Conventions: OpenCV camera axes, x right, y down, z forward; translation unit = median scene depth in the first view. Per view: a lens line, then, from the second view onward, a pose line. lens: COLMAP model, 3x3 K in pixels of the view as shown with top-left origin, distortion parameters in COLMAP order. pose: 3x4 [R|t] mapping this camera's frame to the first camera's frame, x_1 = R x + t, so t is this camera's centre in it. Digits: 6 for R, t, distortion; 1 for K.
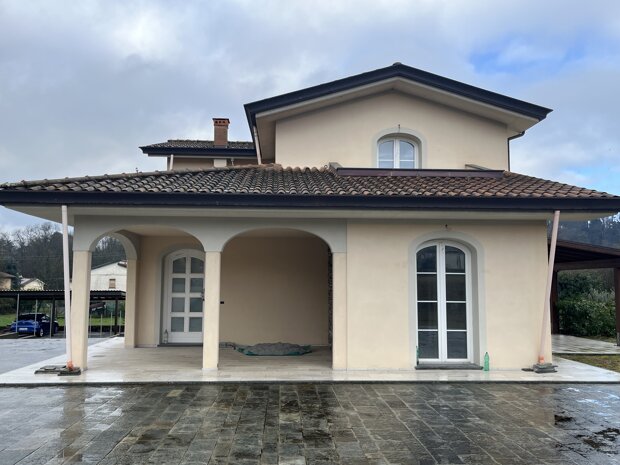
lens RADIAL K [[563.4, 0, 306.5], [0, 563.4, 227.0], [0, 0, 1]] dist [0.021964, 0.000000]
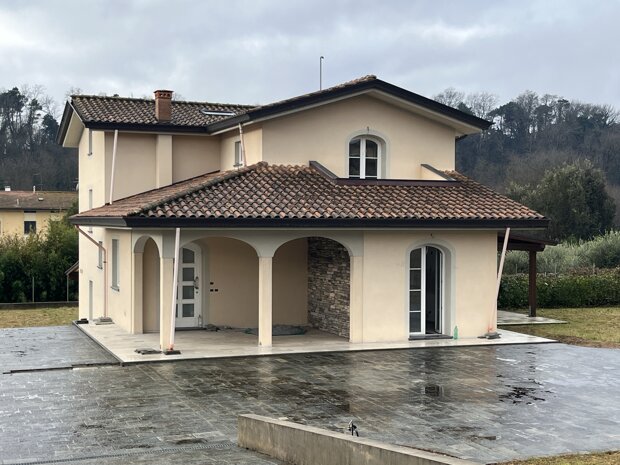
lens RADIAL K [[932.9, 0, 312.8], [0, 932.9, 234.9], [0, 0, 1]] dist [0.071094, 0.000000]
pose [[0.952125, -0.004873, 0.305669, -0.692701], [-0.030639, 0.993317, 0.111274, -0.237360], [-0.304168, -0.115312, 0.945613, -1.003539]]
